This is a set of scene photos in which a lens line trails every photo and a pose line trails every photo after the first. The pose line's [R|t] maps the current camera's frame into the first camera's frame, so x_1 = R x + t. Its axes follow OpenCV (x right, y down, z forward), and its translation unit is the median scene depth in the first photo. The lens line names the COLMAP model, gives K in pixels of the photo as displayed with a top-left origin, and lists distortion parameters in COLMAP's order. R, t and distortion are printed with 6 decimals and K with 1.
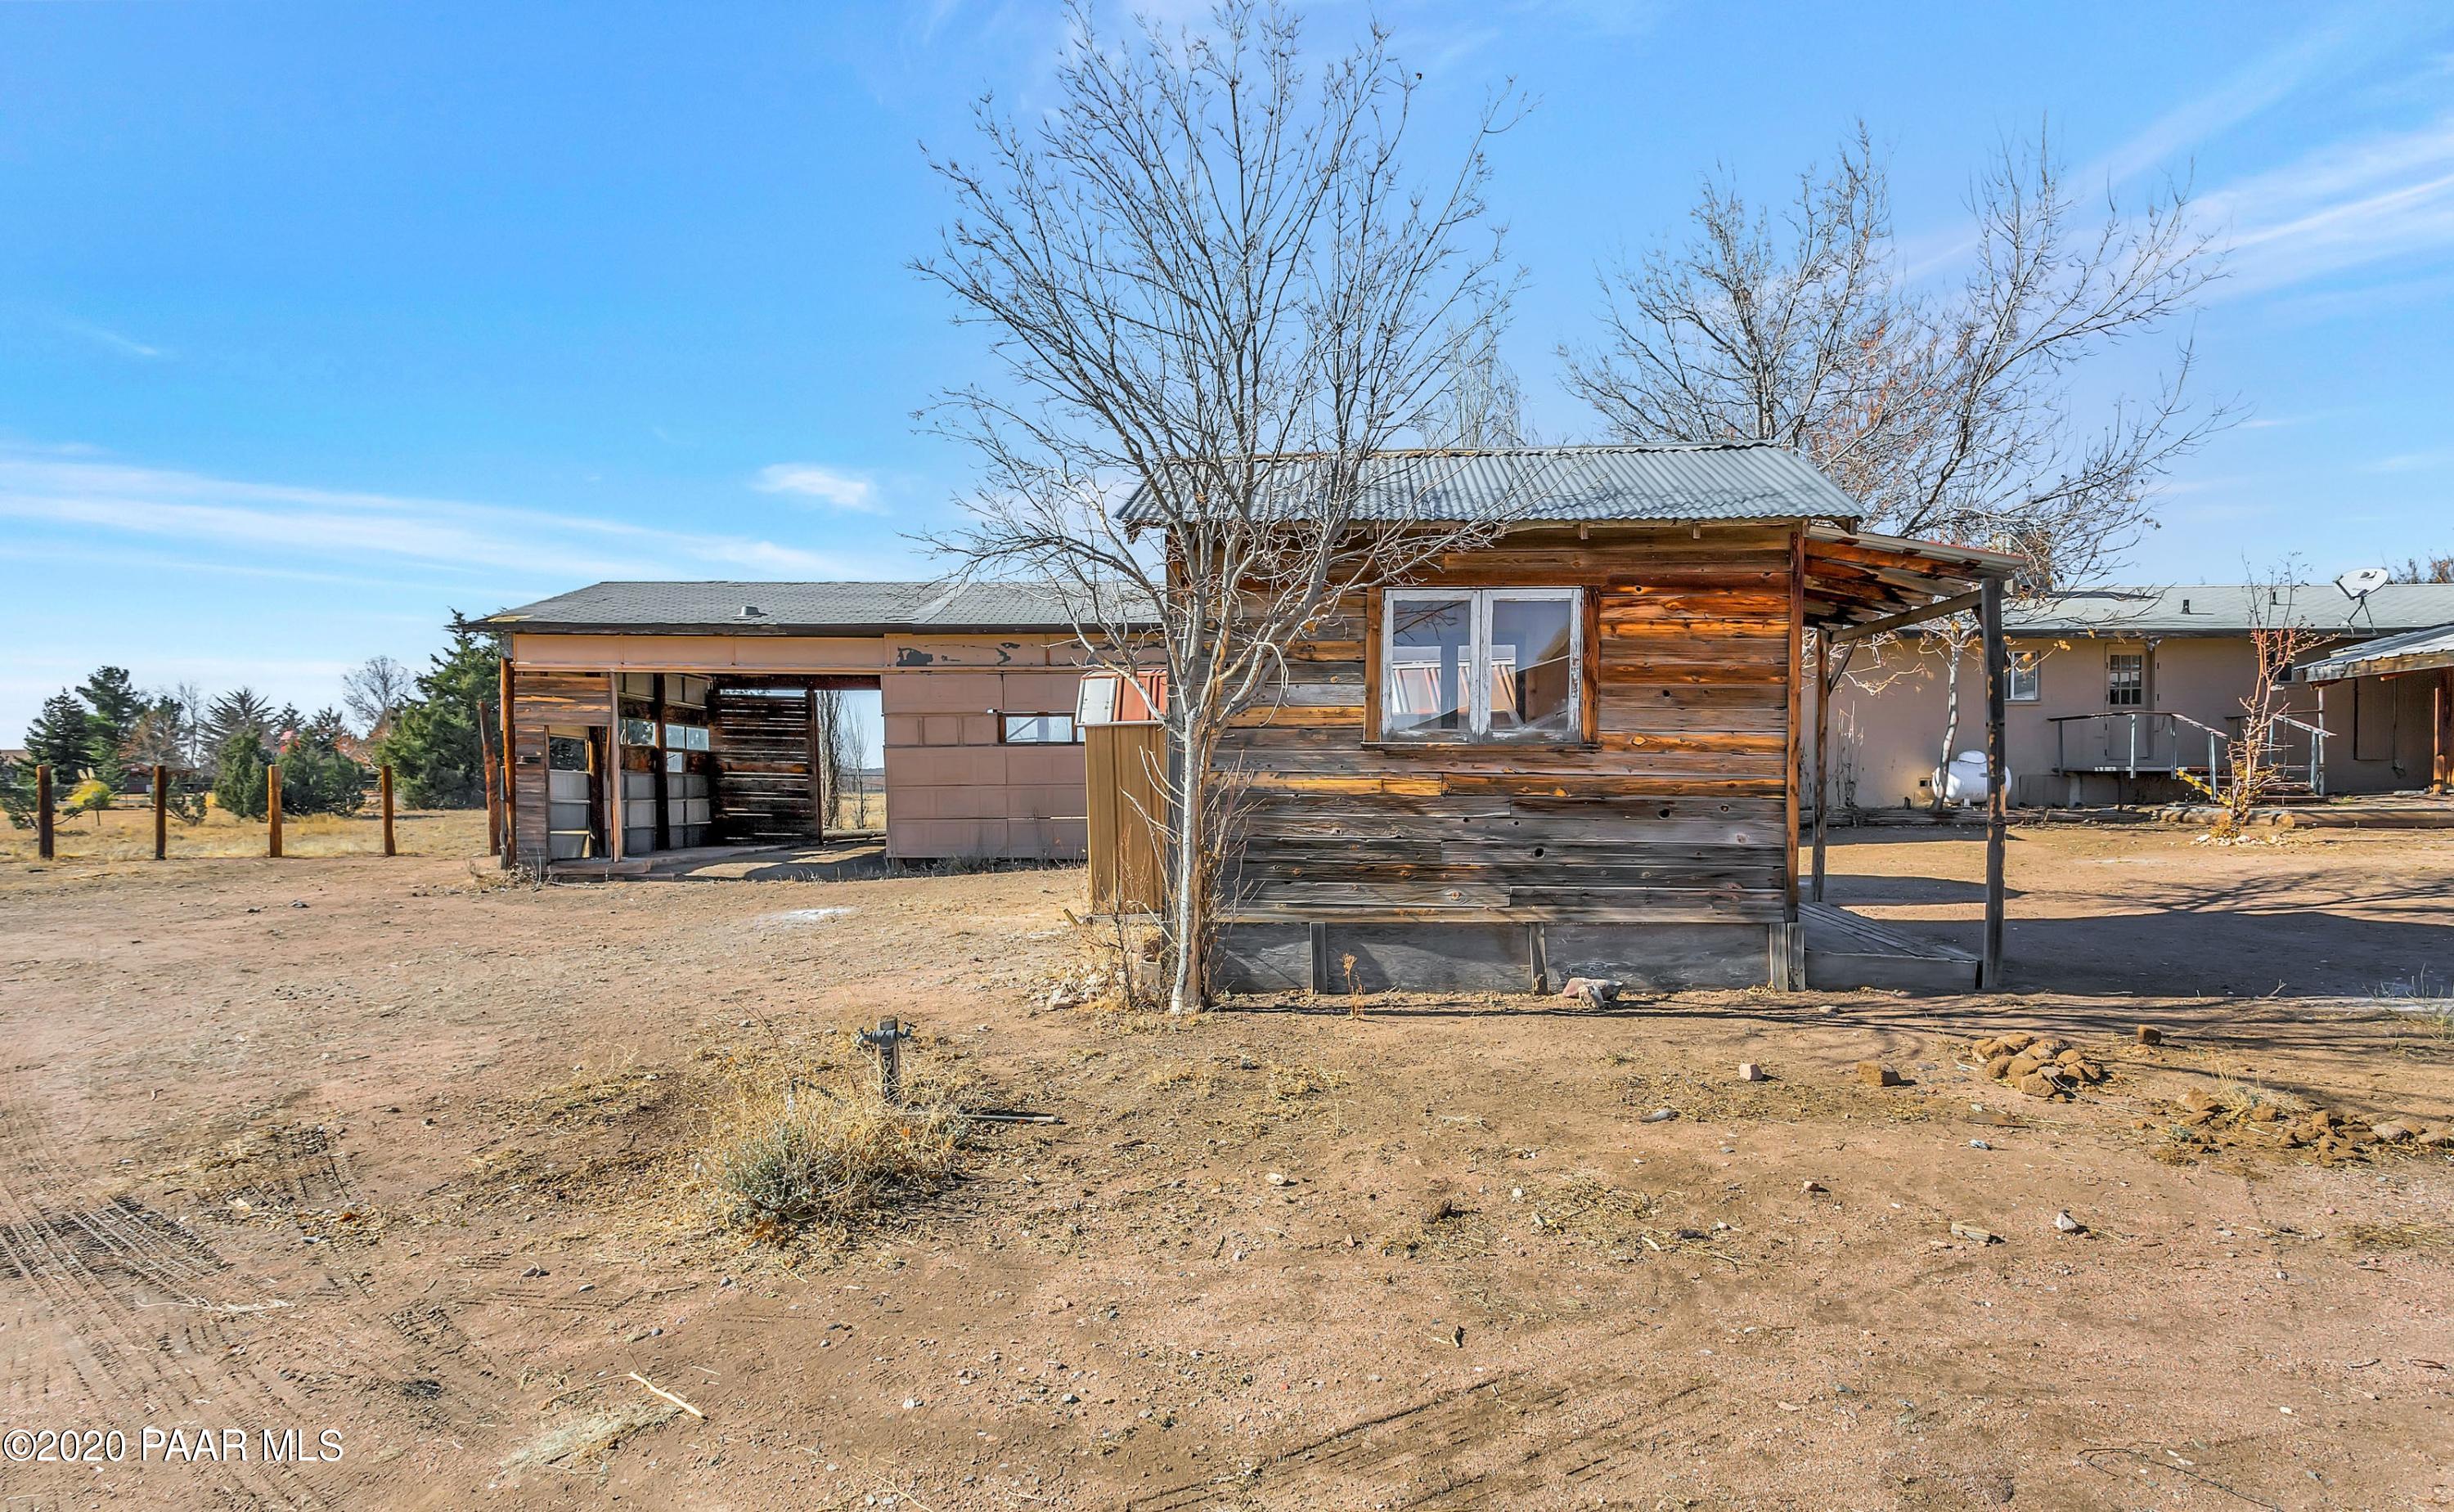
lens RADIAL K [[1139.4, 0, 1228.9], [0, 1139.4, 813.4], [0, 0, 1]] dist [-0.000664, -0.000001]
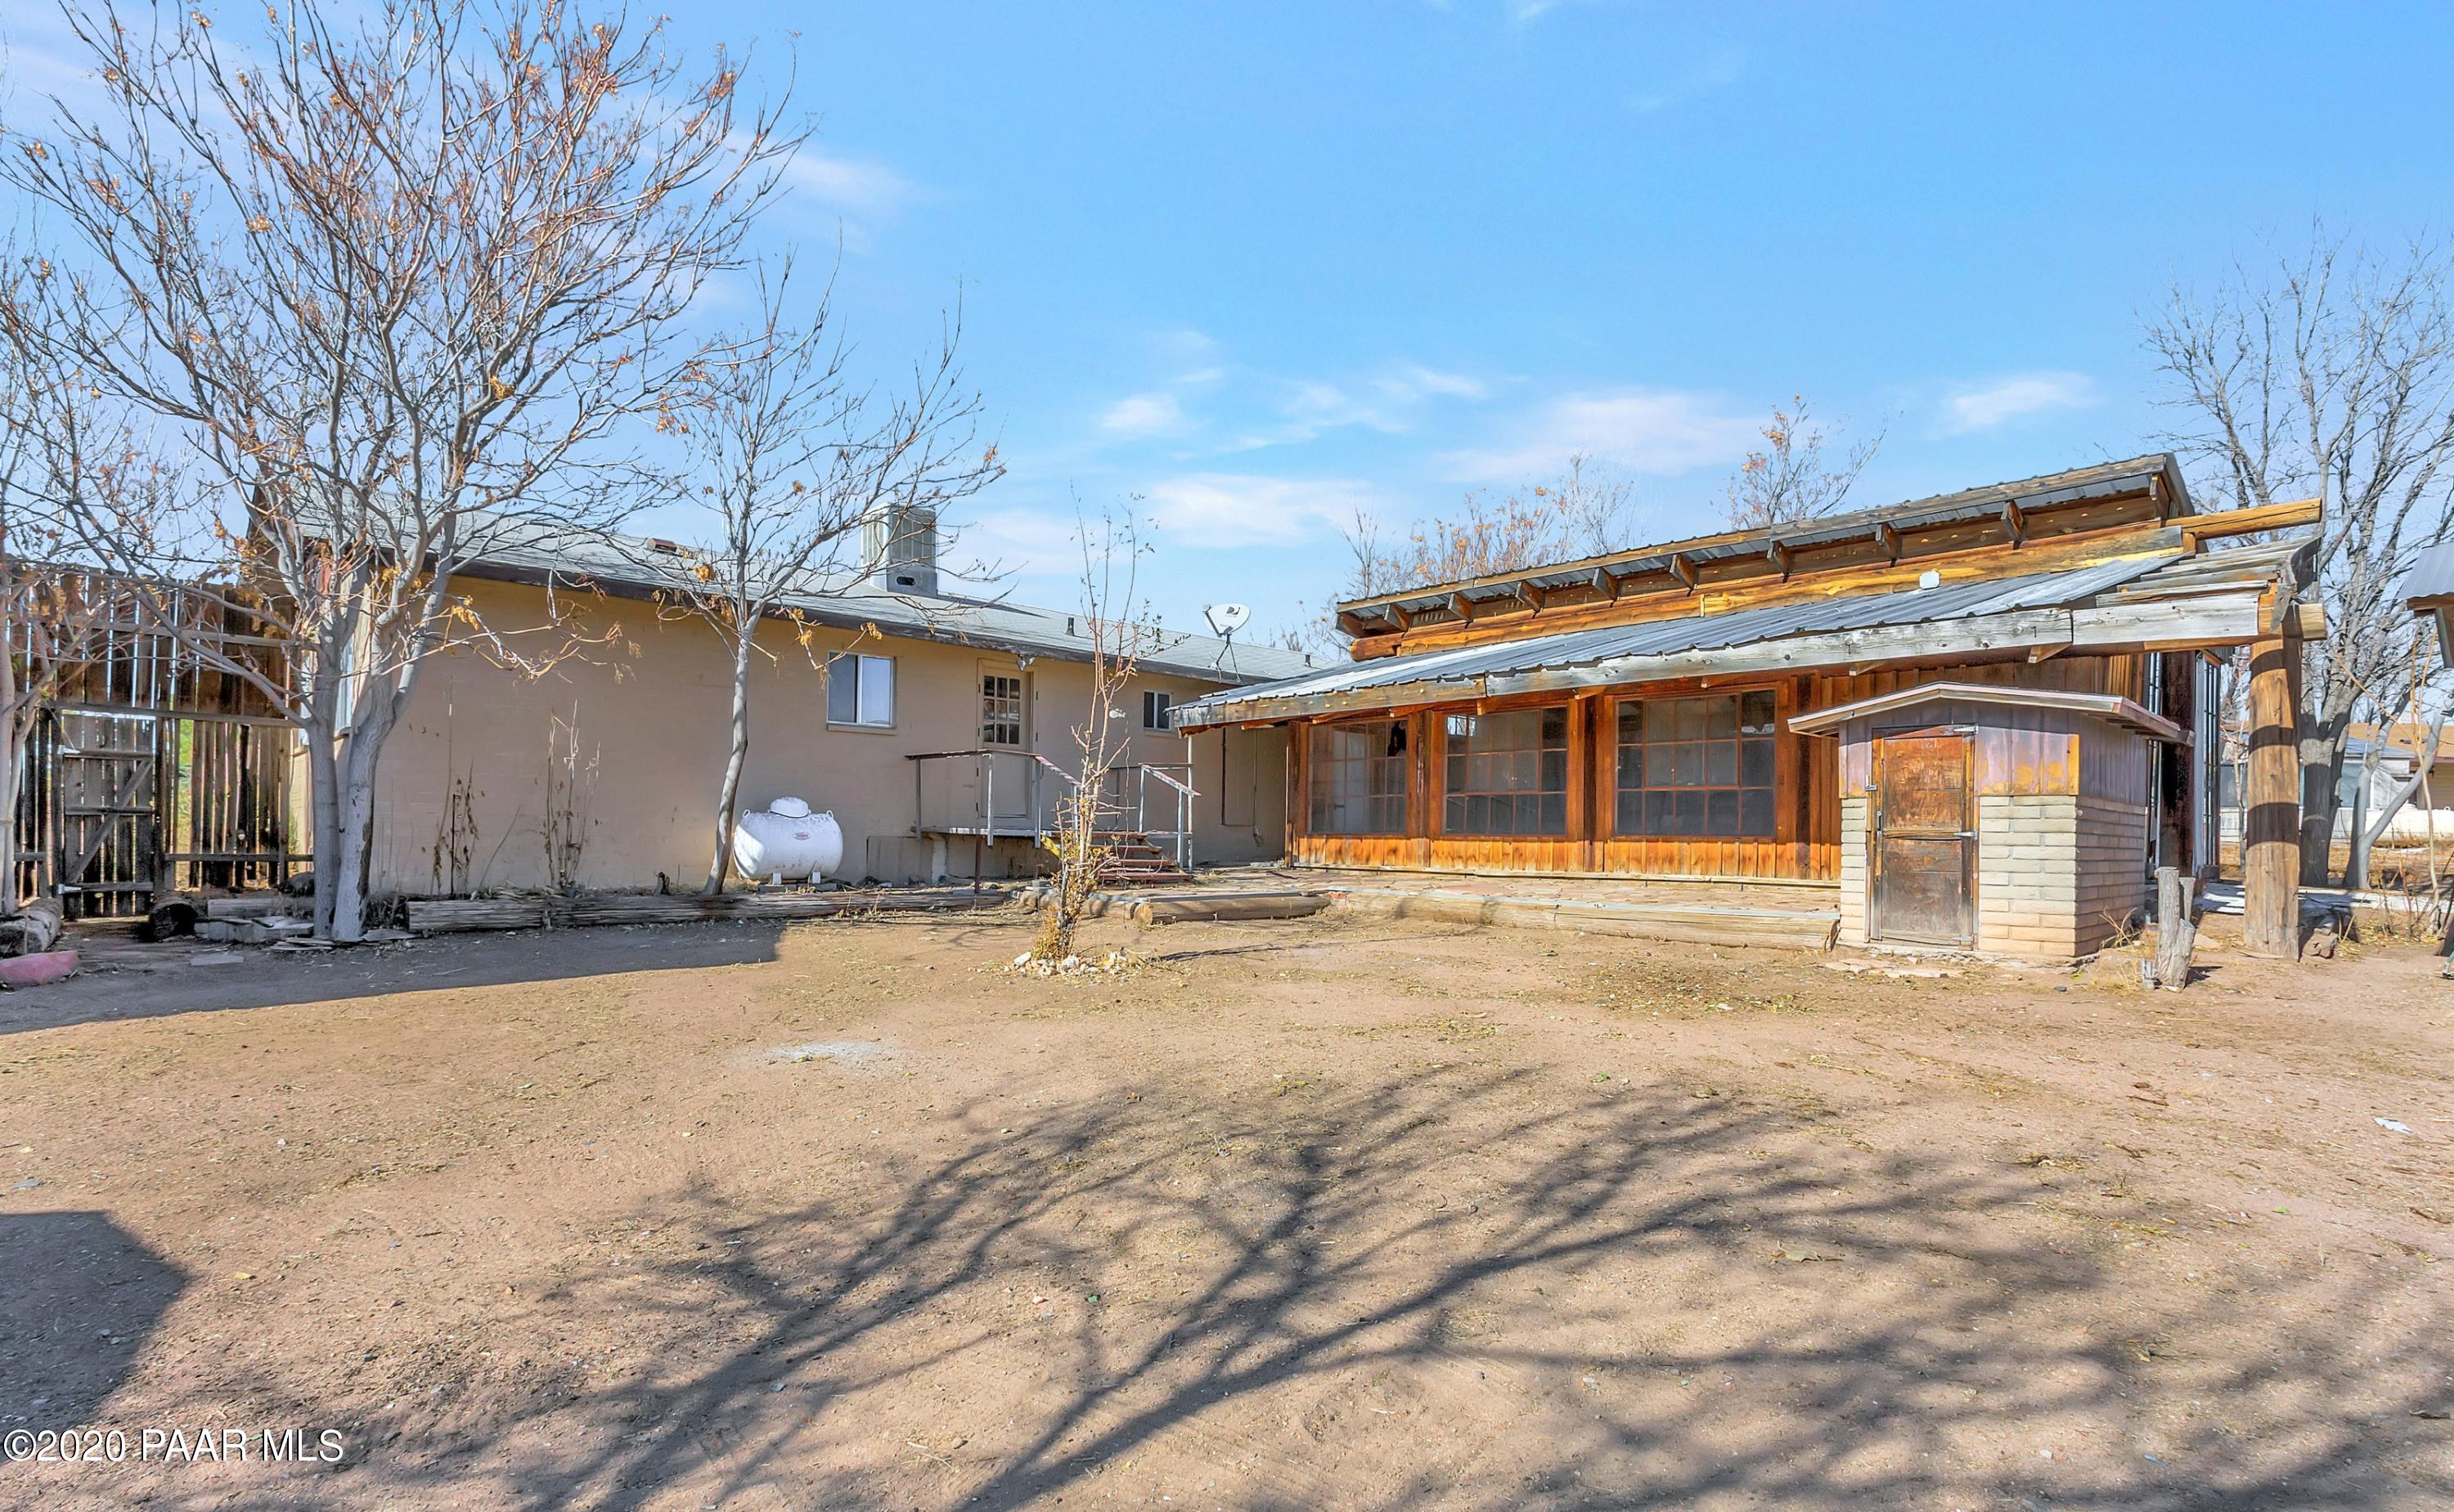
lens RADIAL K [[1139.4, 0, 1228.9], [0, 1139.4, 813.4], [0, 0, 1]] dist [-0.000664, -0.000001]
pose [[0.716080, 0.028644, 0.697430, 0.403908], [-0.005730, 0.999365, -0.035162, -0.026374], [-0.697995, 0.021182, 0.715790, 0.390983]]
